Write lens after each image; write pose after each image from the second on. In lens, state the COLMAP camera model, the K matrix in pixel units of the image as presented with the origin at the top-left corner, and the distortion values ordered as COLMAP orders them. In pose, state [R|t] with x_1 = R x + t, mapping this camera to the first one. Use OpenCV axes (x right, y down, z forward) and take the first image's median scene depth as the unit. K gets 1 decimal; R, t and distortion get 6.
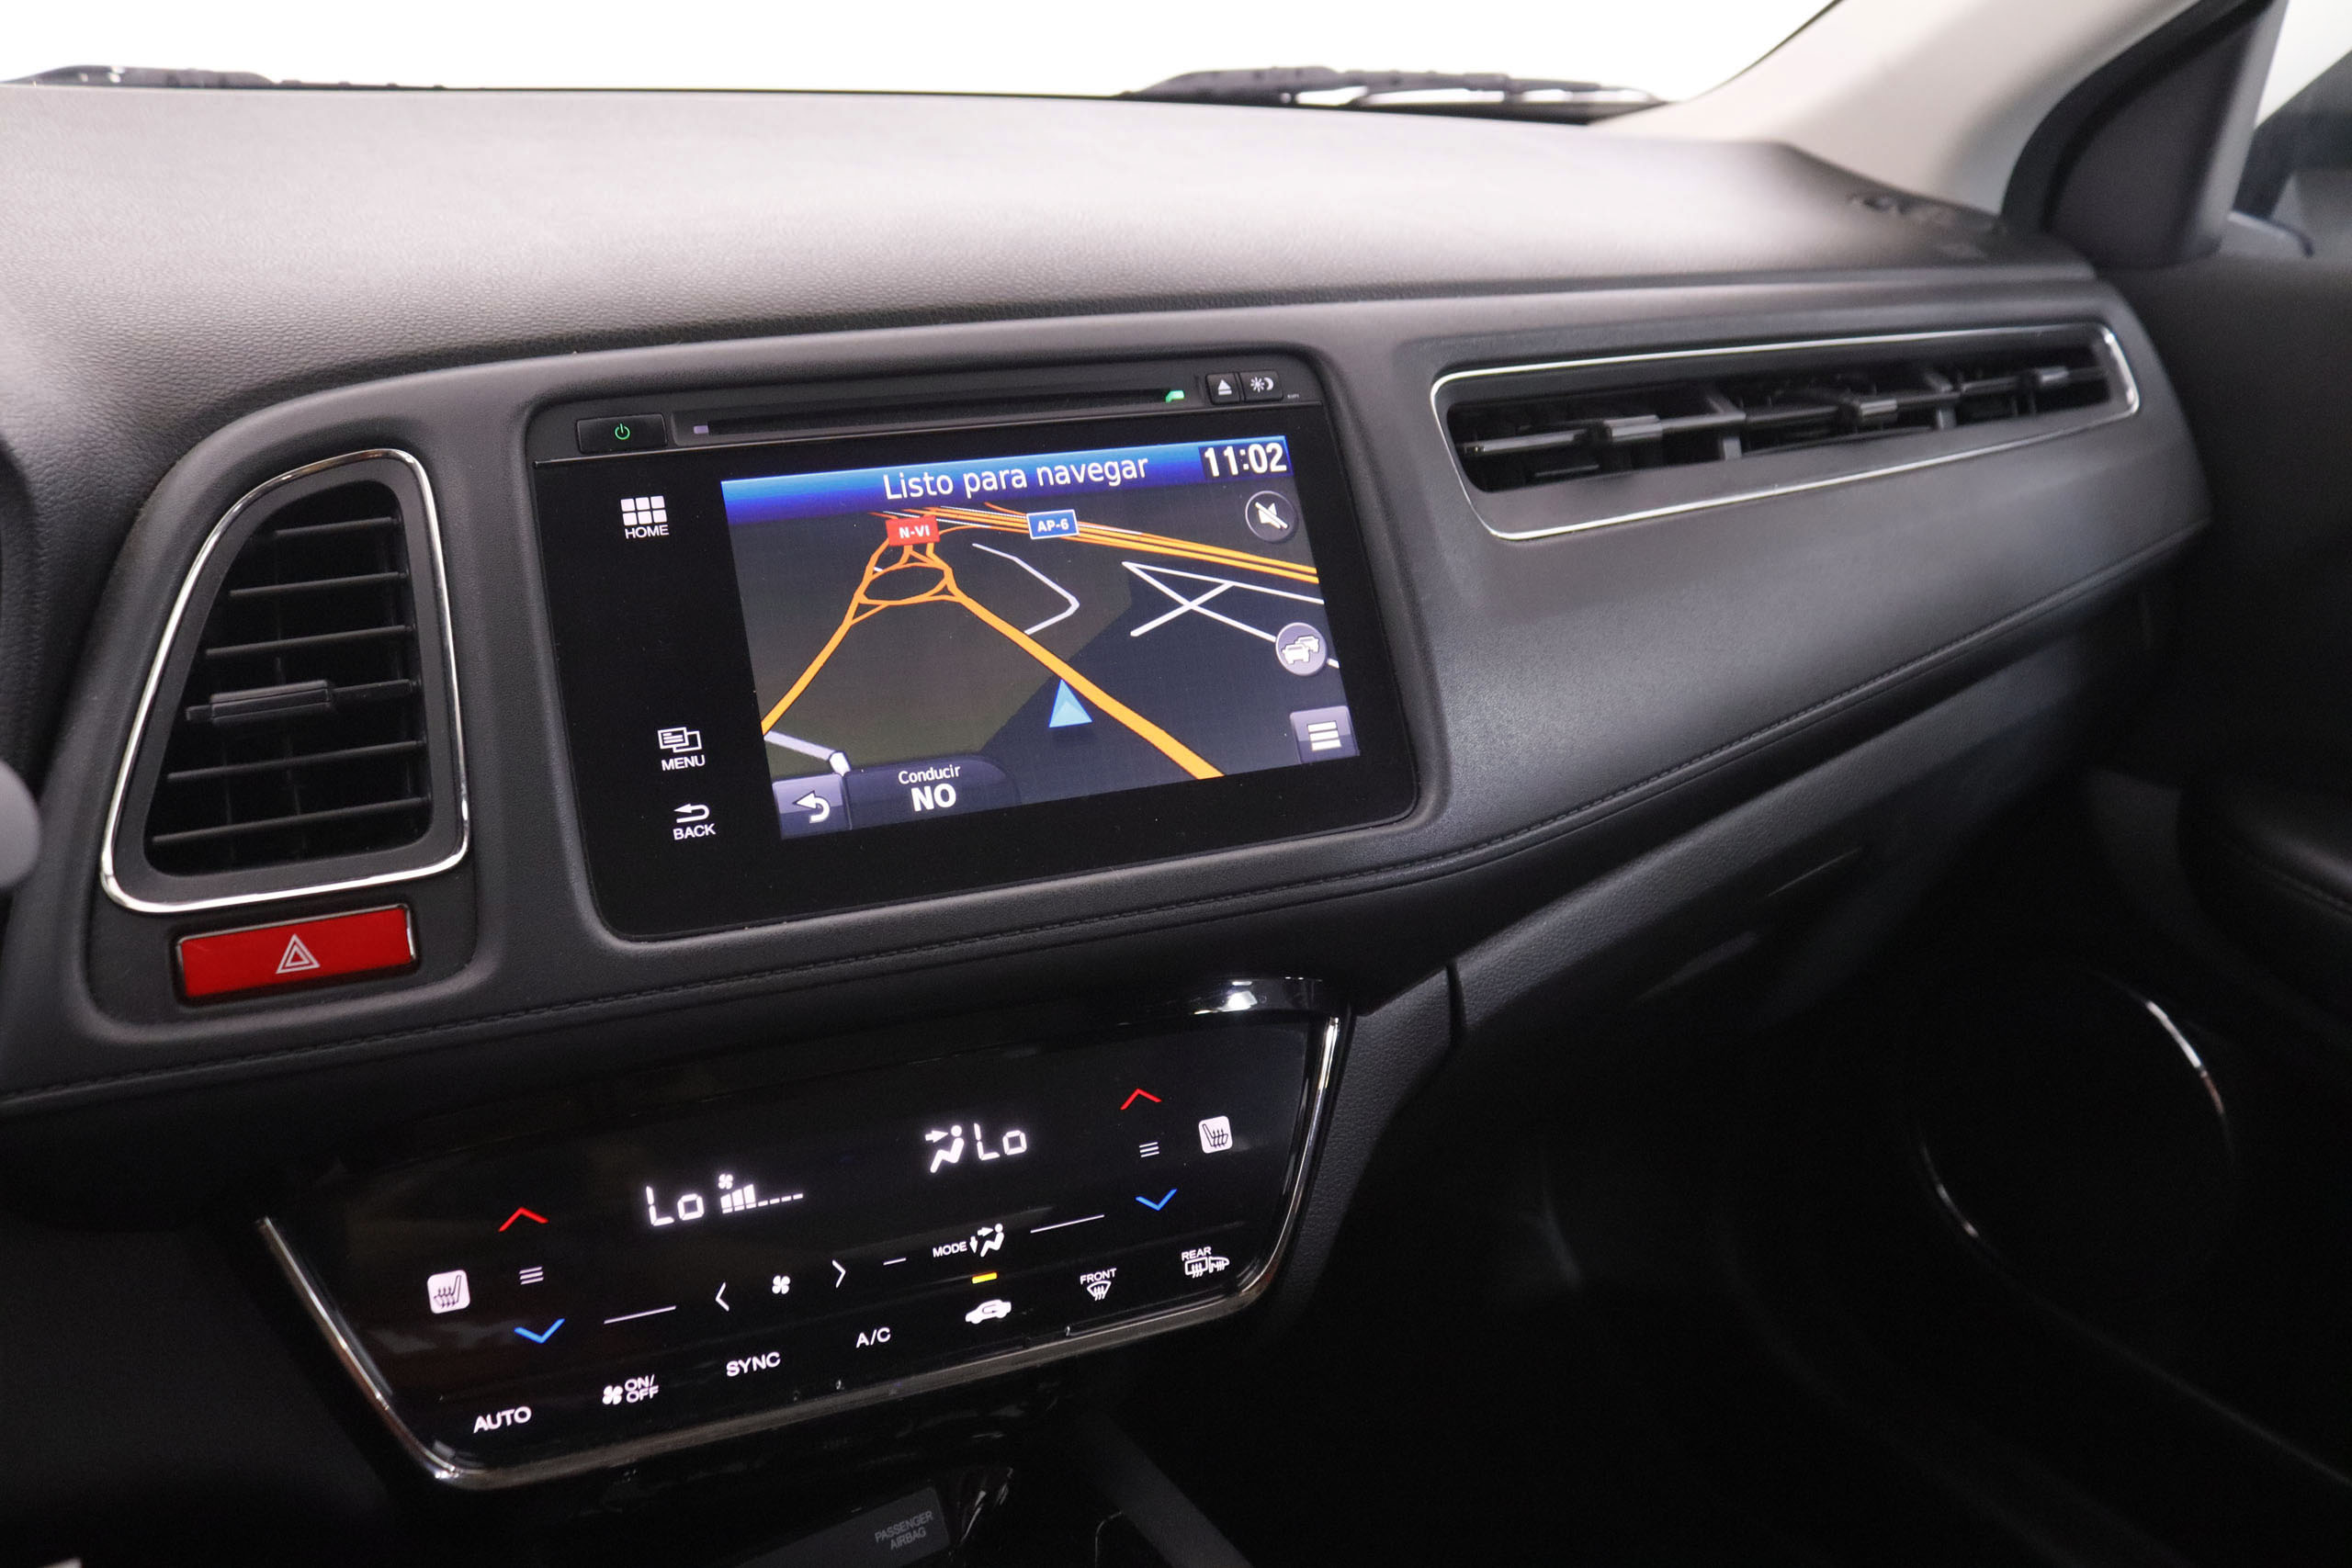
lens RADIAL K [[2019.6, 0, 1180.5], [0, 2019.6, 748.7], [0, 0, 1]] dist [-0.216900, 0.181781]
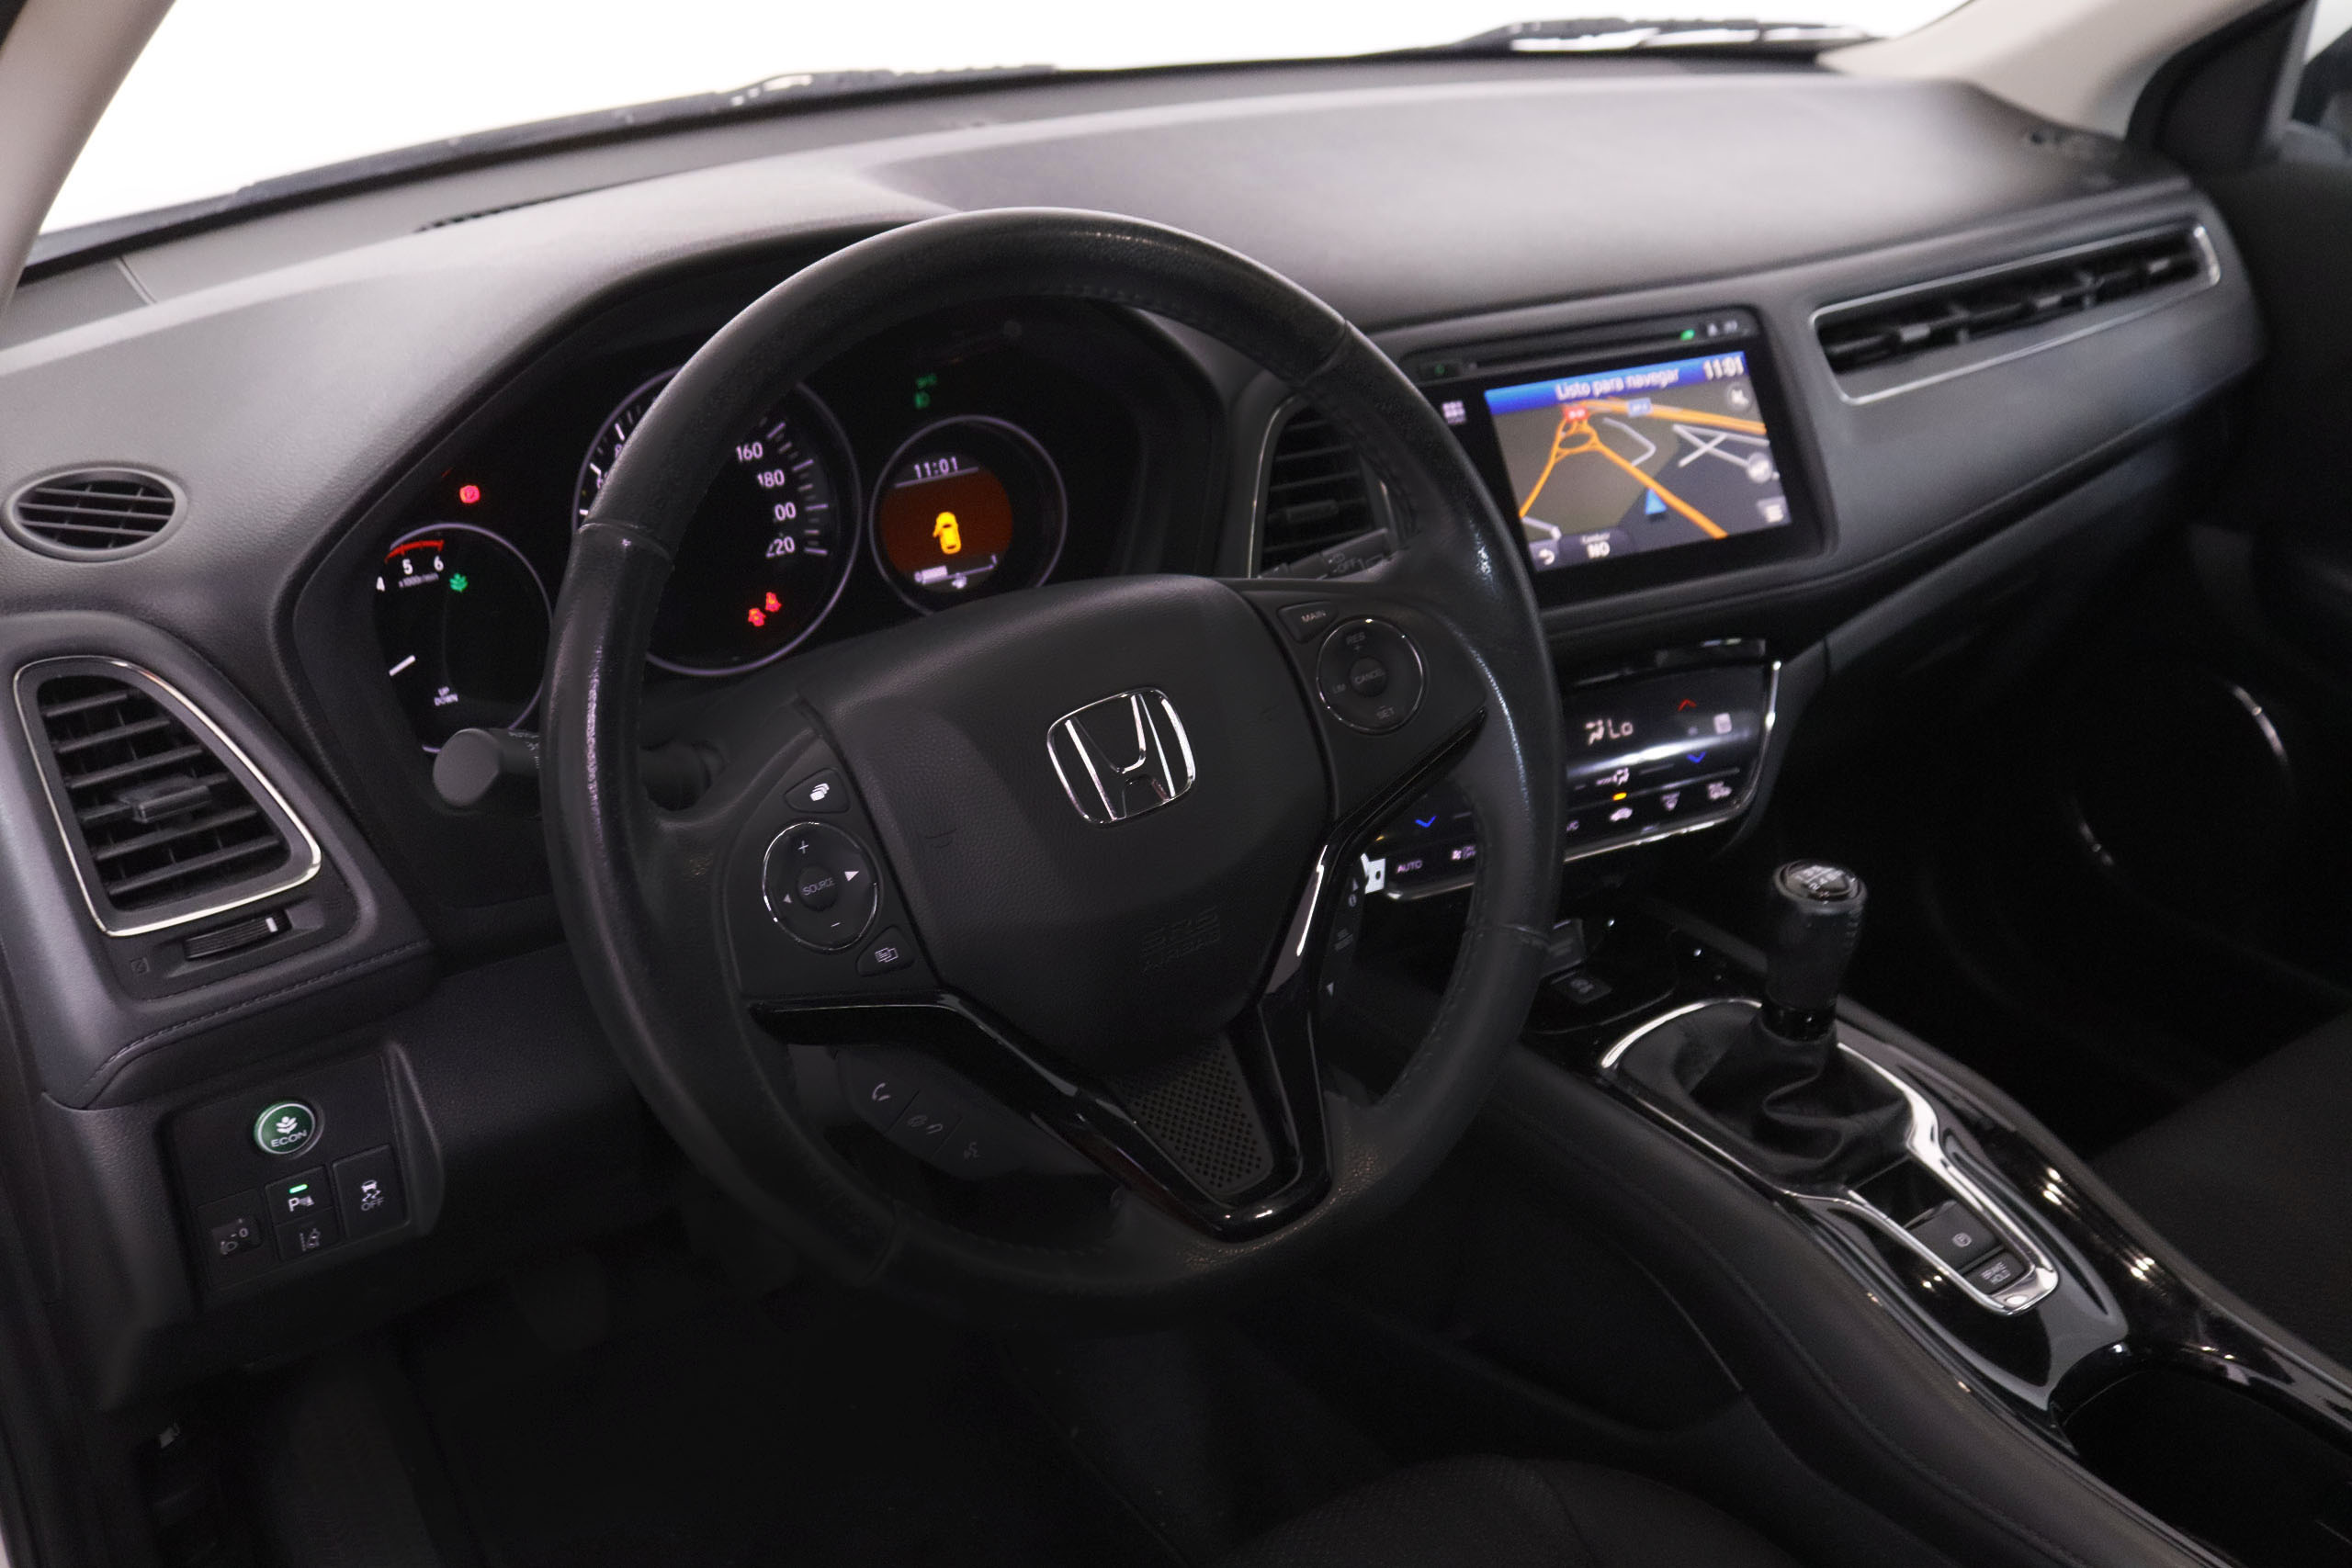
lens RADIAL K [[2527.9, 0, 1176.0], [0, 2527.9, 784.0], [0, 0, 1]] dist [-0.103033, 0.021207]
pose [[0.998661, -0.041429, 0.030972, -0.579927], [0.038561, 0.995369, 0.088060, 0.017886], [-0.034477, -0.086748, 0.995634, -1.379213]]
